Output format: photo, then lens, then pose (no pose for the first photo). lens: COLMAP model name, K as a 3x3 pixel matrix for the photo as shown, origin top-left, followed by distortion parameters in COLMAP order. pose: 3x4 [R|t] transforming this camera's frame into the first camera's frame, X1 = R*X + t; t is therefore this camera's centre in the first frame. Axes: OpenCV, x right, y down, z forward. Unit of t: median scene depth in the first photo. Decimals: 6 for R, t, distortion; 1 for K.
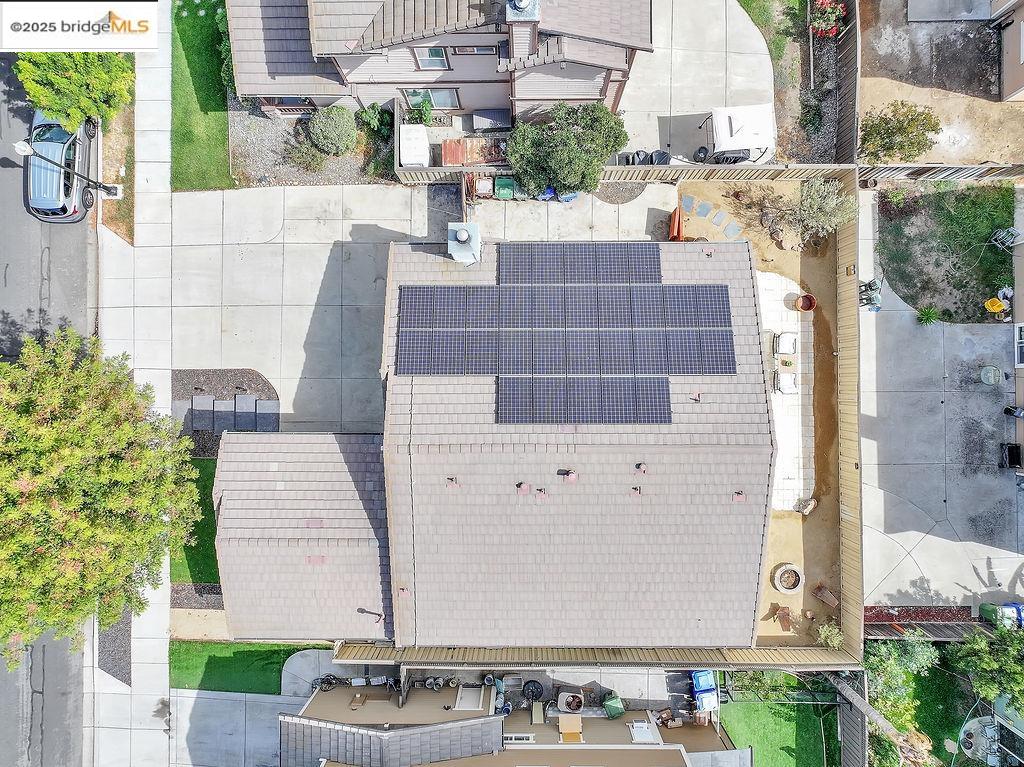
lens RADIAL K [[738.8, 0, 515.8], [0, 738.8, 380.4], [0, 0, 1]] dist [0.001640, 0.004748]
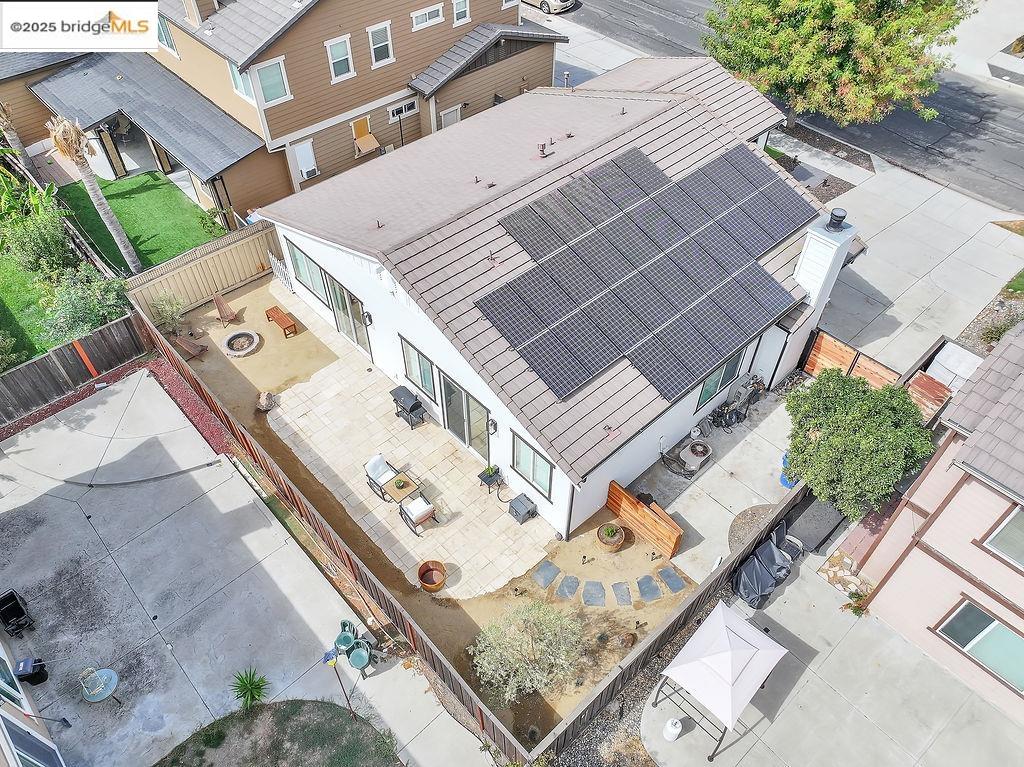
lens RADIAL K [[738.8, 0, 515.8], [0, 738.8, 380.4], [0, 0, 1]] dist [0.001640, 0.004748]
pose [[-0.733789, 0.504405, -0.455114, 0.537549], [-0.679263, -0.532422, 0.505102, -0.380215], [0.012463, 0.679781, 0.733310, 0.419020]]
